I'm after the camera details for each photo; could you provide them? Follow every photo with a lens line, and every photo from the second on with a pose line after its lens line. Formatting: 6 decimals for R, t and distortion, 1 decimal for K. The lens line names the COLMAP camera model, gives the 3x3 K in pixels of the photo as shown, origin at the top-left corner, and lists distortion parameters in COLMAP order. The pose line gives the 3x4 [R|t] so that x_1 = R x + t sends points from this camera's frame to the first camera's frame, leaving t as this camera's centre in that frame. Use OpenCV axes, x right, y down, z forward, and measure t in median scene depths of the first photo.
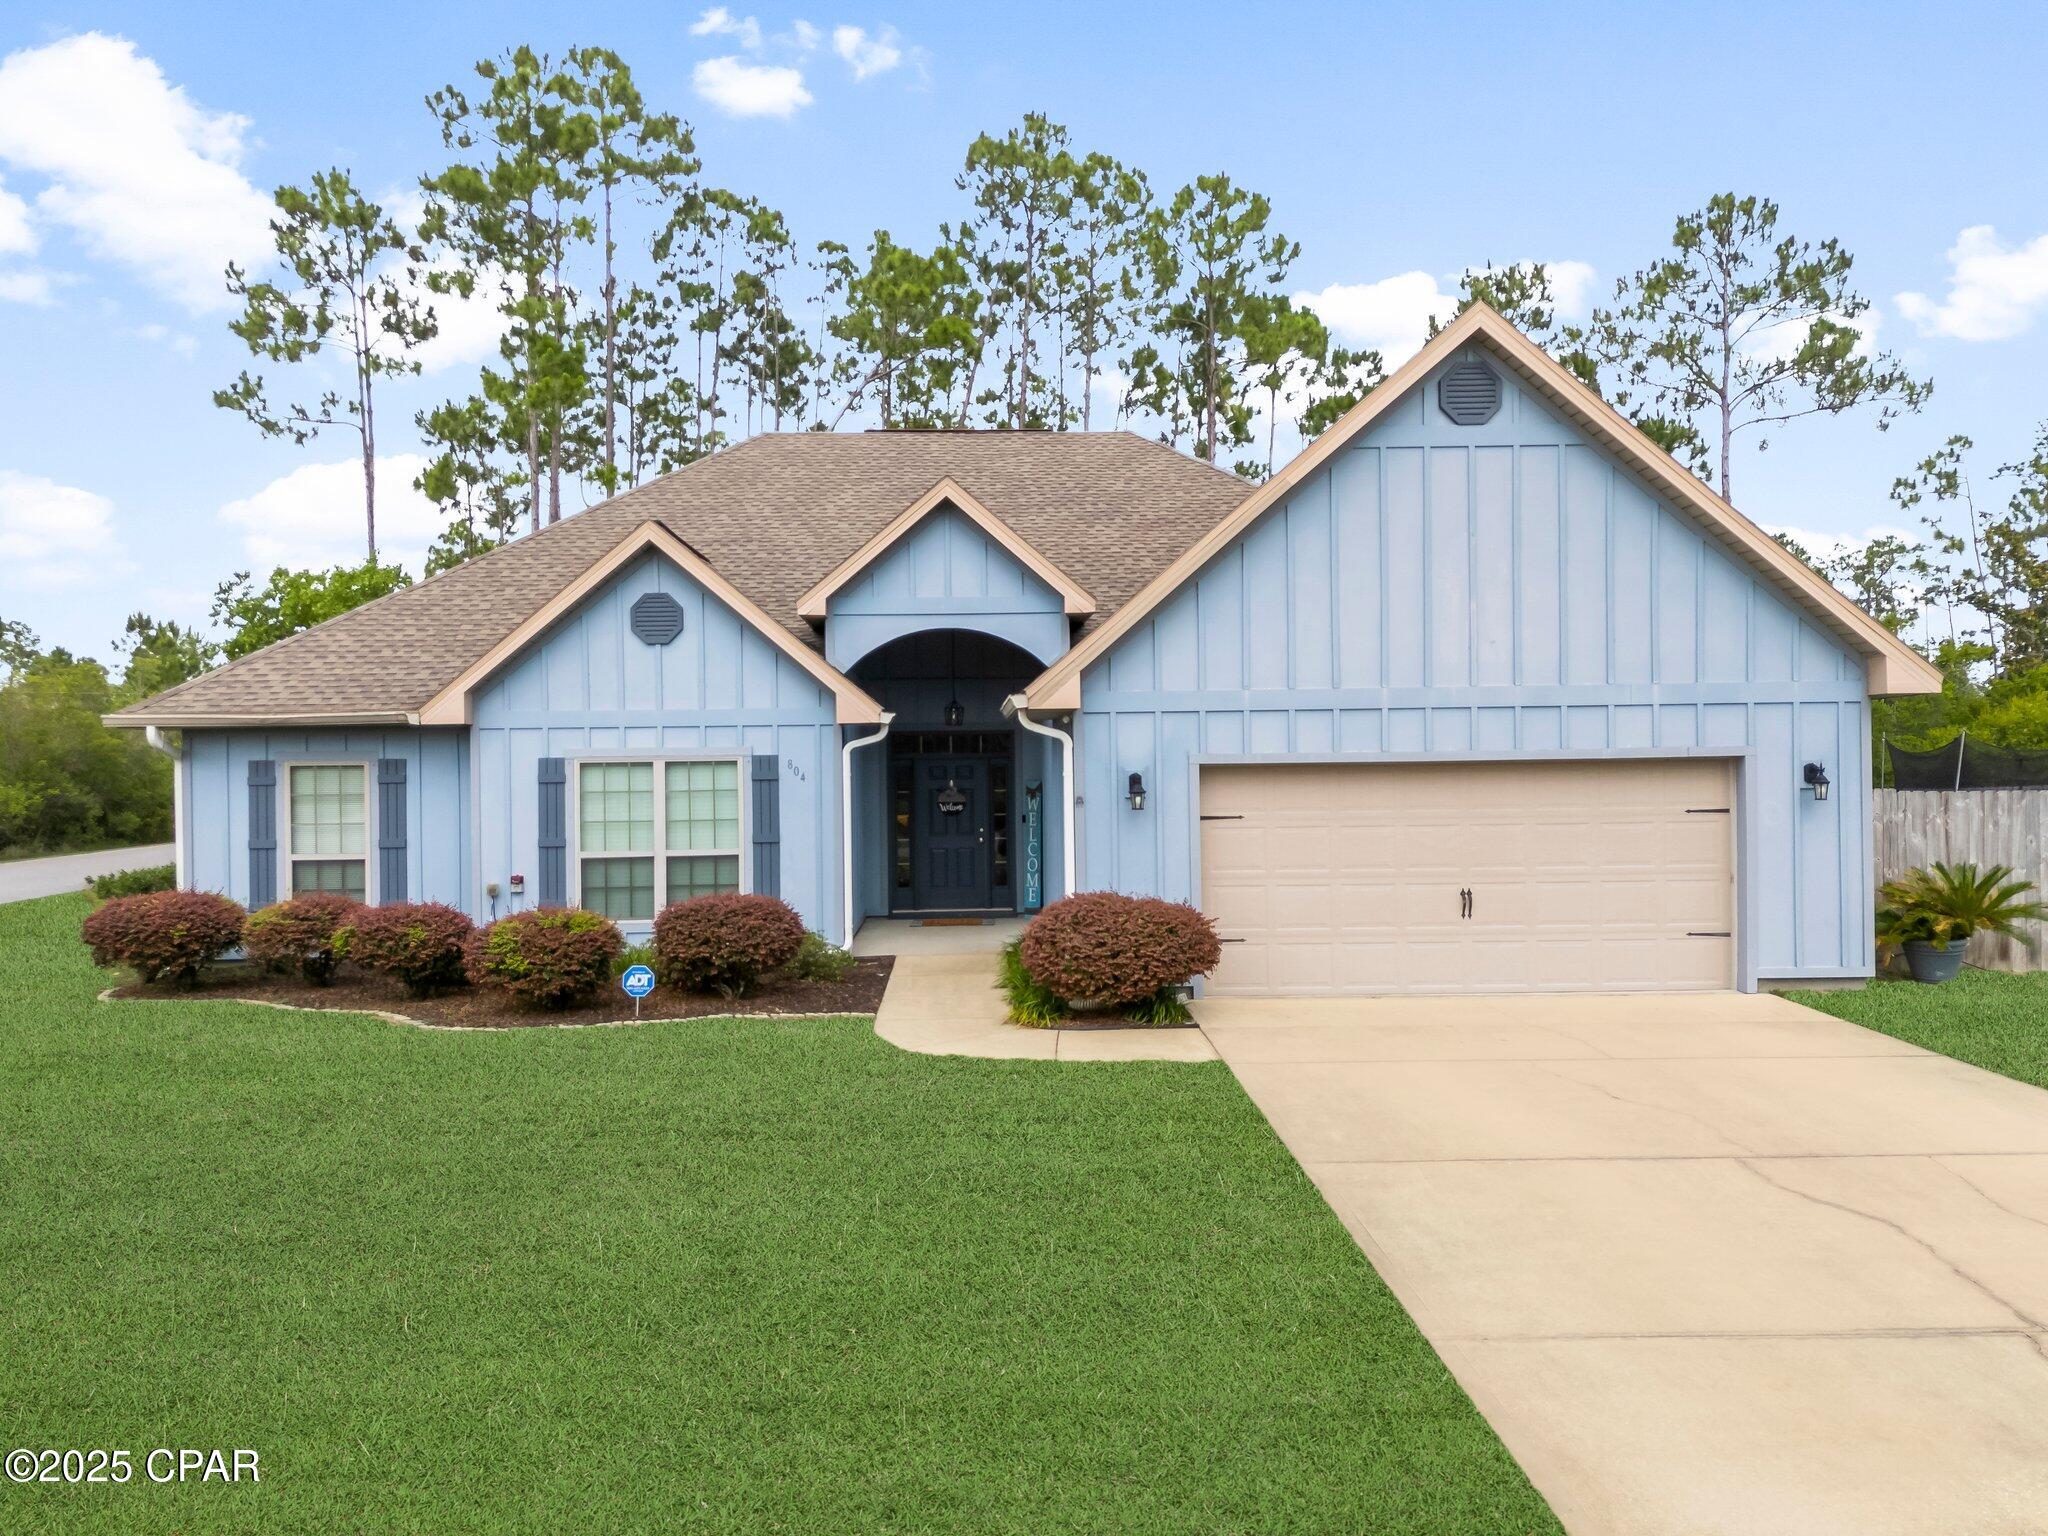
lens RADIAL K [[1516.6, 0, 1024.0], [0, 1516.6, 768.0], [0, 0, 1]] dist [0.048818, -0.007893]
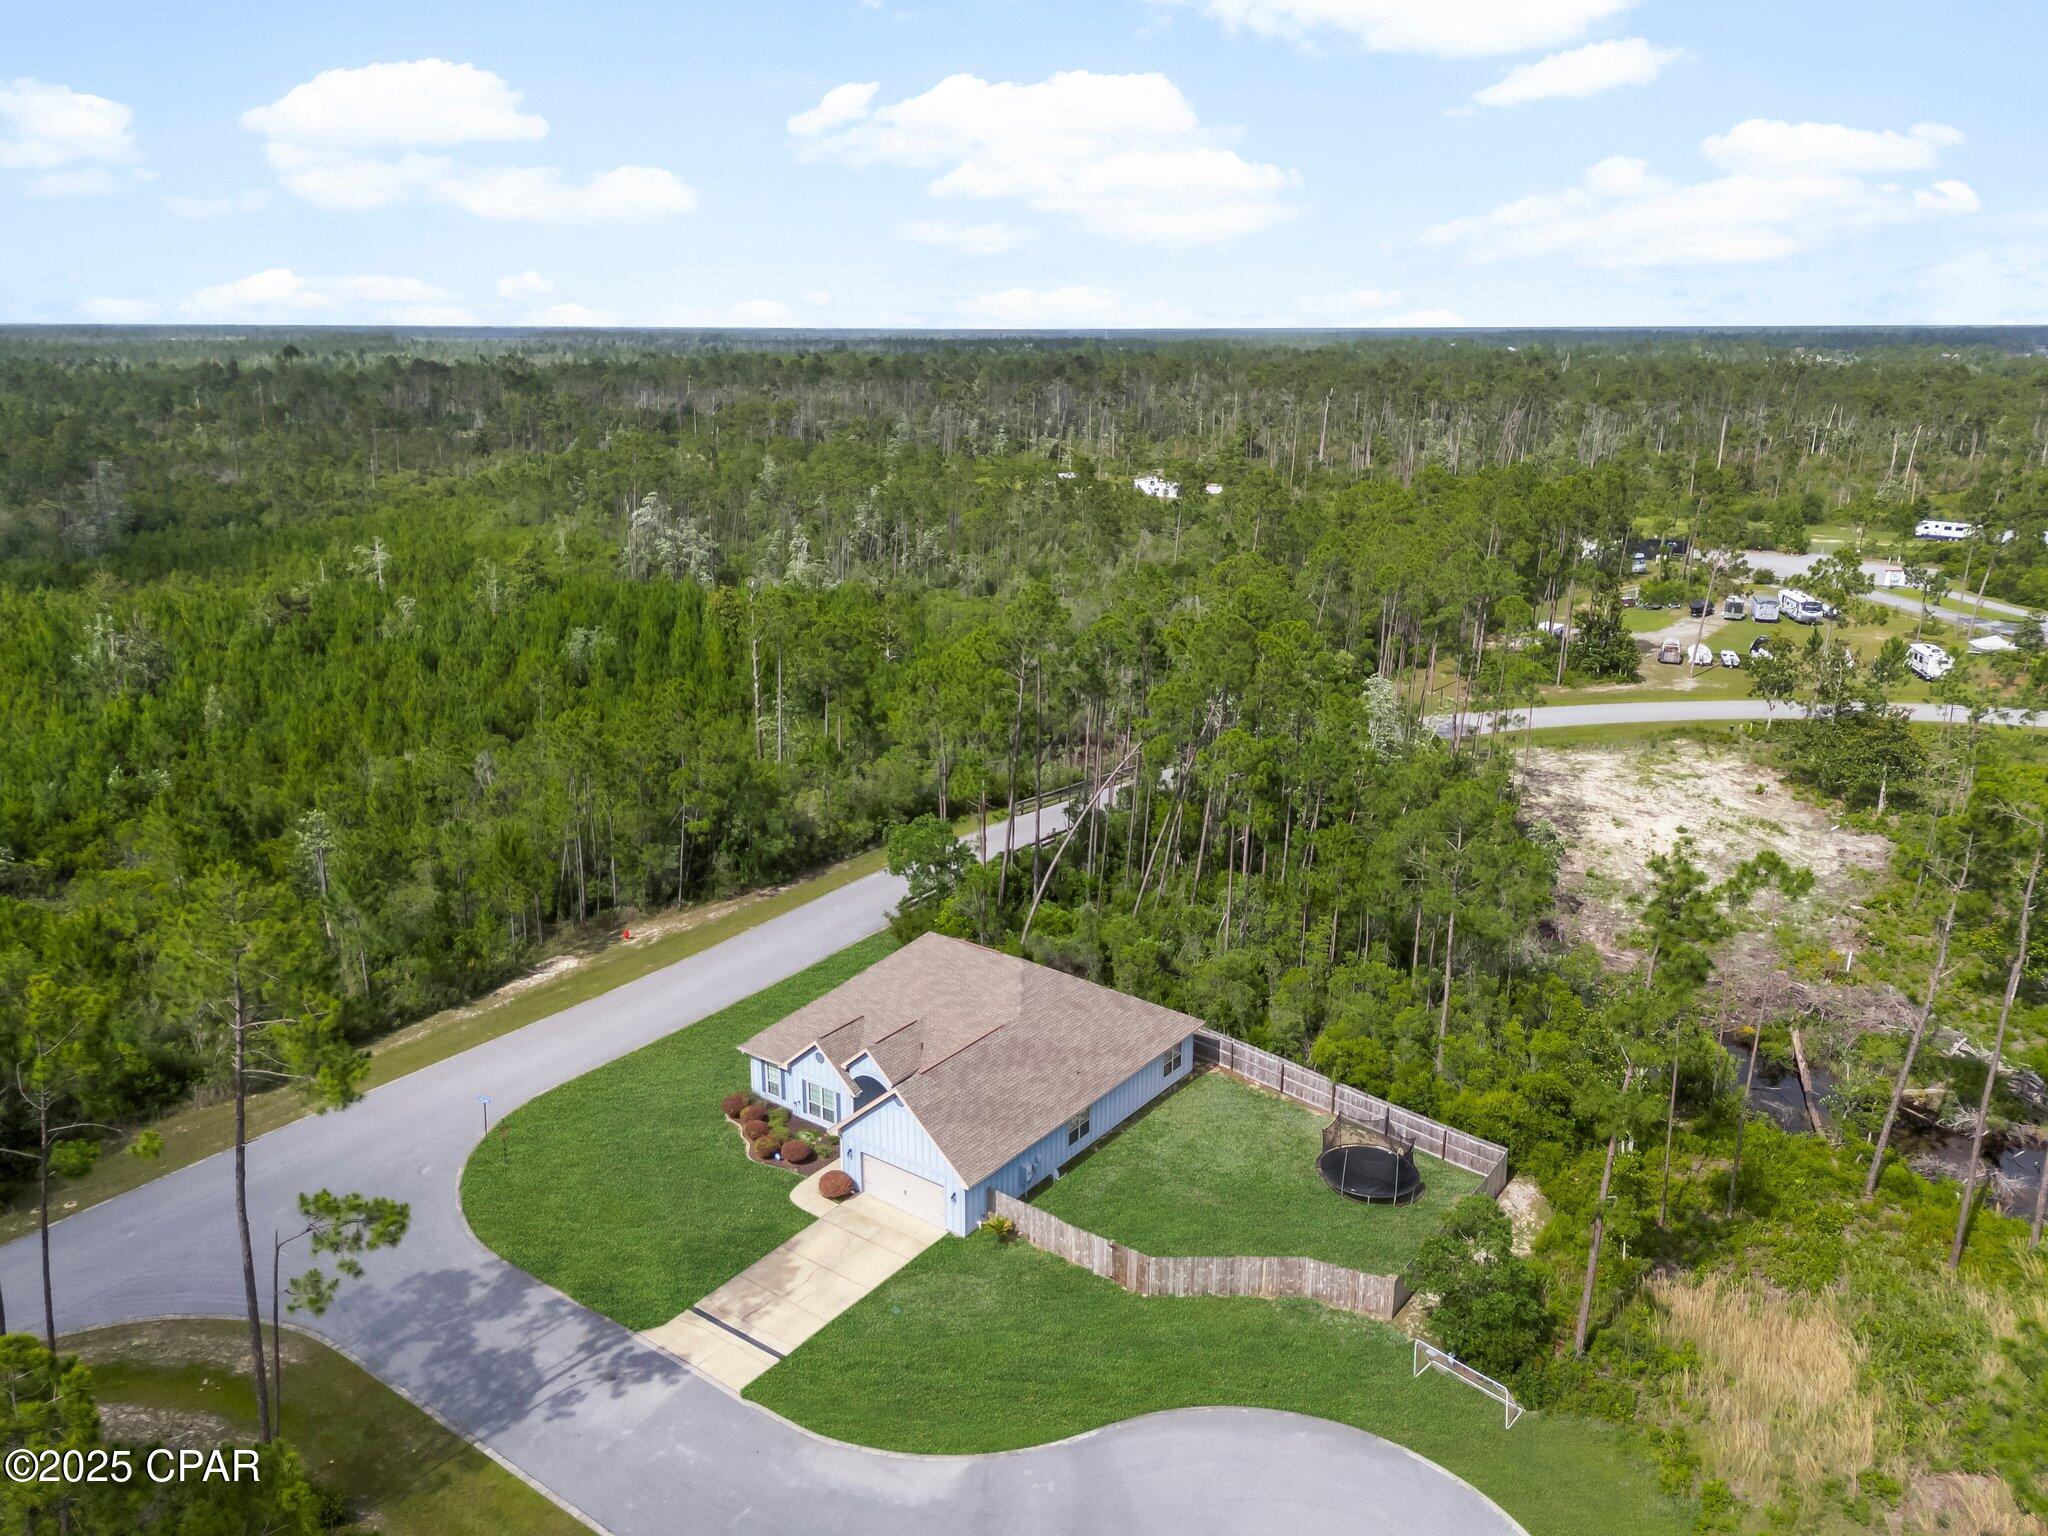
lens RADIAL K [[1496.3, 0, 1024.0], [0, 1496.3, 695.2], [0, 0, 1]] dist [0.024208, -0.005014]
pose [[0.785905, 0.154470, -0.598742, 2.717686], [-0.011031, 0.971643, 0.236196, -2.192202], [0.618249, -0.179023, 0.765323, -1.822928]]
